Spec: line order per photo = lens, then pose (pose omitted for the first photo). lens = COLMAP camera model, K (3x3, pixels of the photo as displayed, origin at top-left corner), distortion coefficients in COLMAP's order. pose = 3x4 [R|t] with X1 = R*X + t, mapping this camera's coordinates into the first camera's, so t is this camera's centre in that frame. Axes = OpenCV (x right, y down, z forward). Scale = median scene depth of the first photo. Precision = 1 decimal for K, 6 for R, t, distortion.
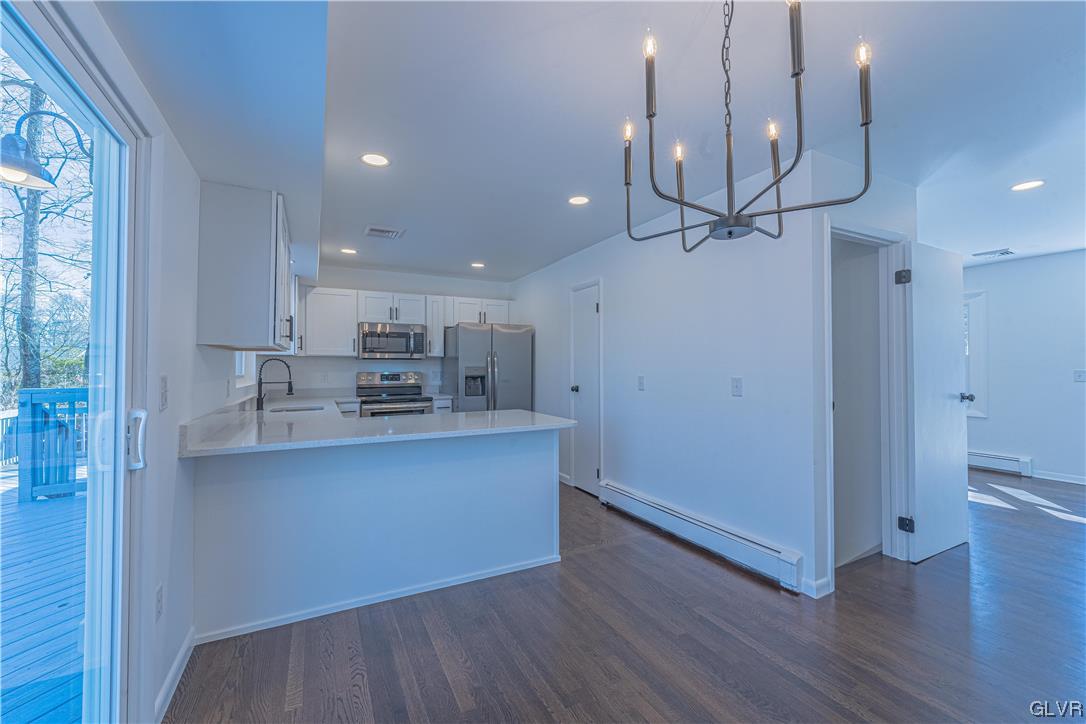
lens RADIAL K [[441.3, 0, 541.7], [0, 441.3, 363.9], [0, 0, 1]] dist [-0.001267, -0.000637]
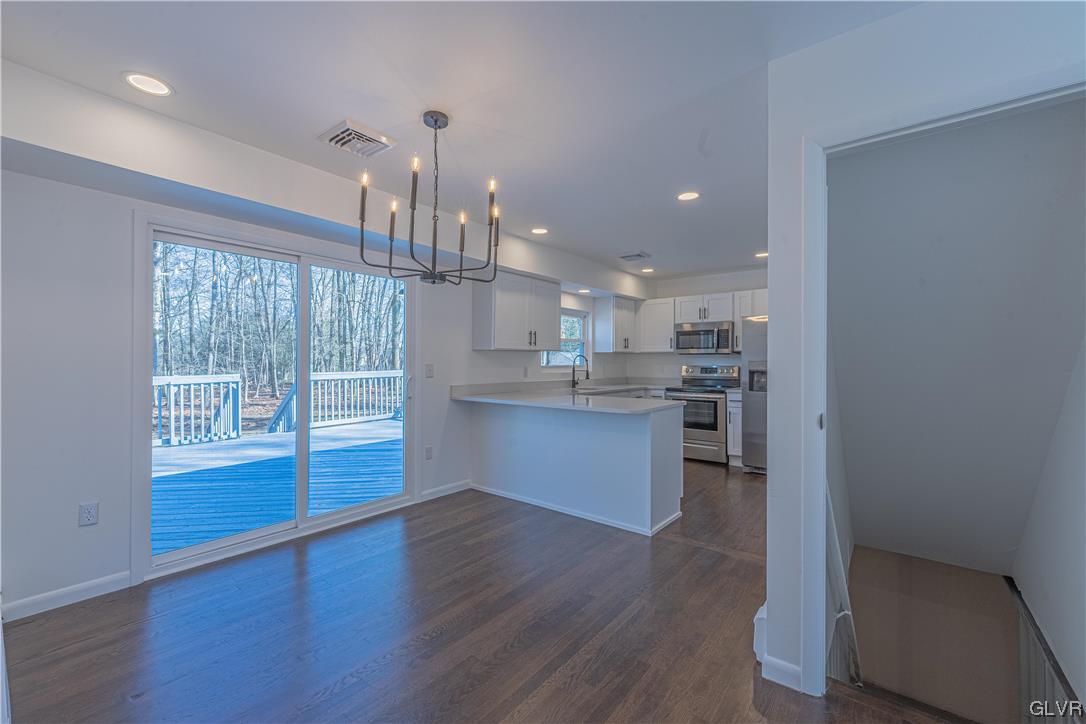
lens RADIAL K [[441.3, 0, 547.3], [0, 441.3, 364.1], [0, 0, 1]] dist [-0.001267, -0.000637]
pose [[0.424247, 0.010331, -0.905488, 0.678736], [0.001794, 0.999923, 0.012249, 0.000102], [0.905545, -0.006821, 0.424195, 0.219033]]
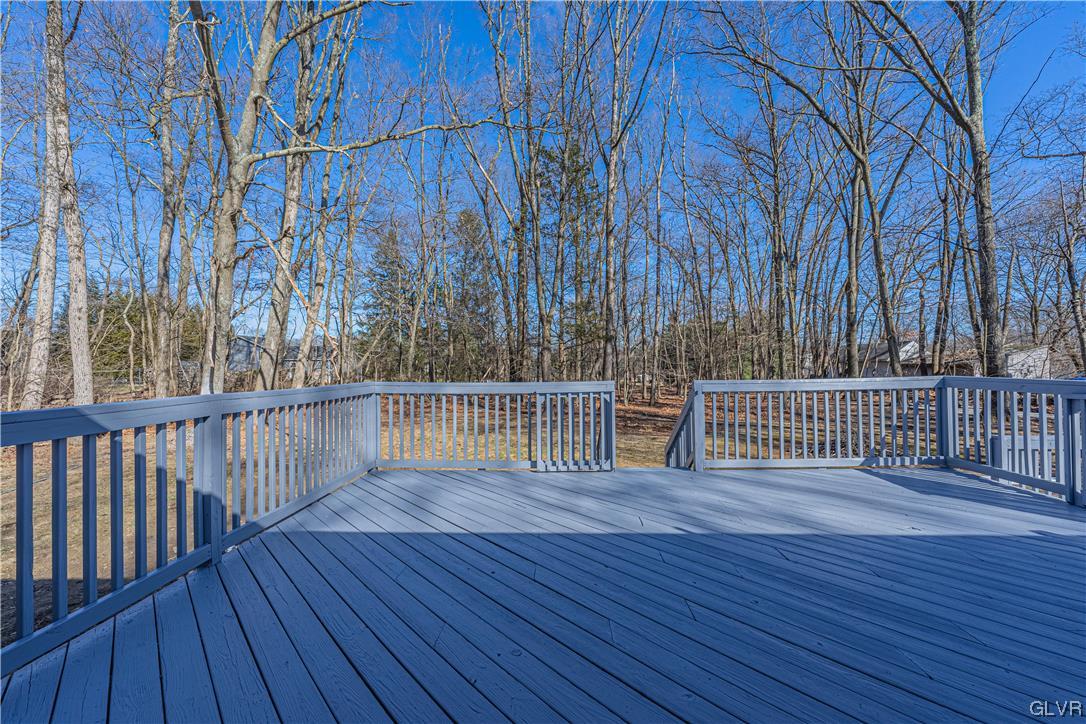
lens RADIAL K [[441.3, 0, 536.9], [0, 441.3, 360.5], [0, 0, 1]] dist [-0.001267, -0.000637]
pose [[-0.488182, 0.000803, -0.872741, -0.271867], [0.013827, 0.999881, -0.006814, 0.006857], [0.872632, -0.015394, -0.488135, 0.279205]]
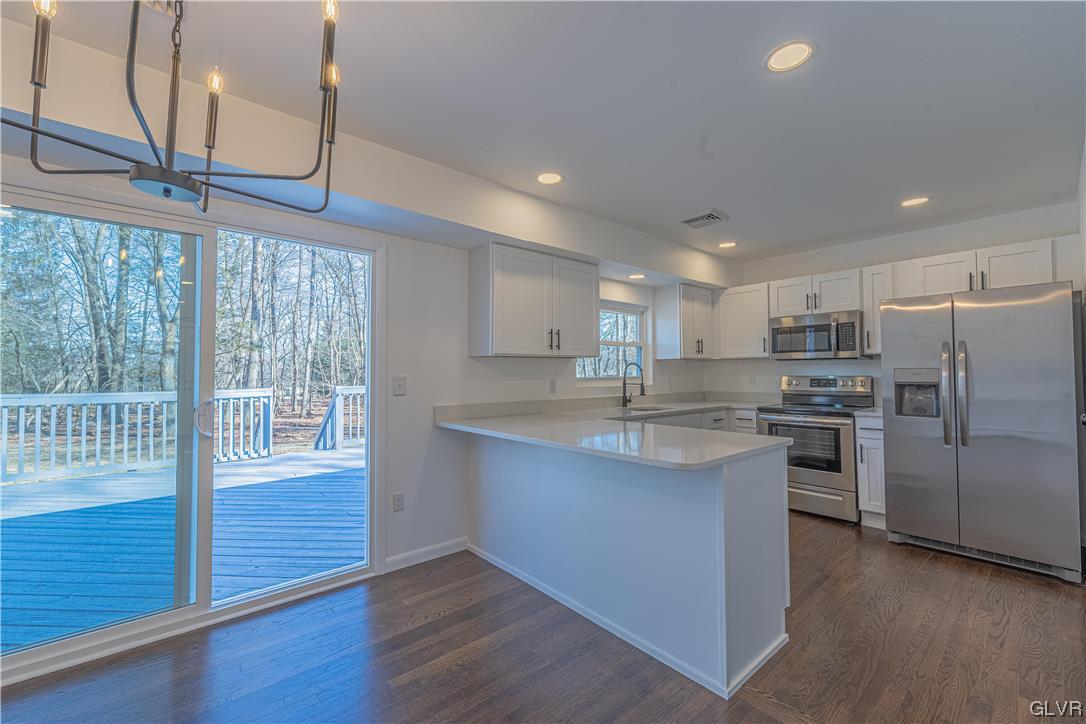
lens RADIAL K [[441.3, 0, 545.2], [0, 441.3, 361.4], [0, 0, 1]] dist [-0.001267, -0.000637]
pose [[0.243164, -0.021728, -0.969742, 0.410751], [0.011221, 0.999745, -0.019587, 0.003285], [0.969920, -0.006119, 0.243346, 0.456641]]
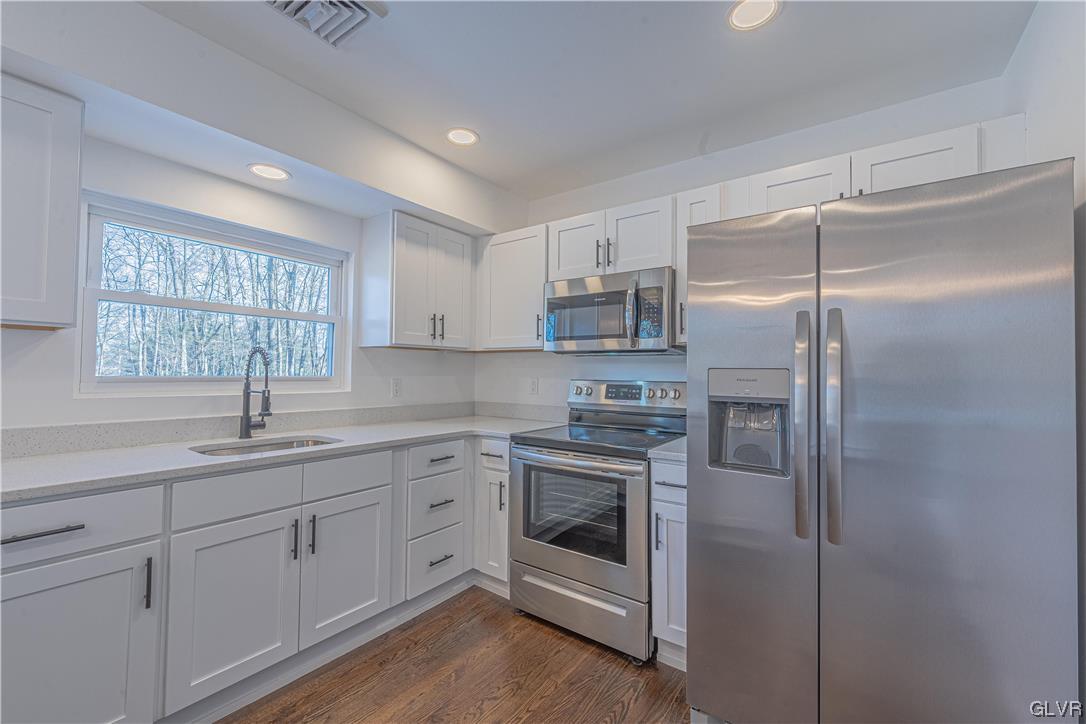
lens RADIAL K [[441.3, 0, 545.6], [0, 441.3, 361.8], [0, 0, 1]] dist [-0.001267, -0.000637]
pose [[0.462226, -0.013741, -0.886656, 0.055946], [-0.008904, 0.999758, -0.020136, 0.011407], [0.886717, 0.017202, 0.461992, 0.973033]]
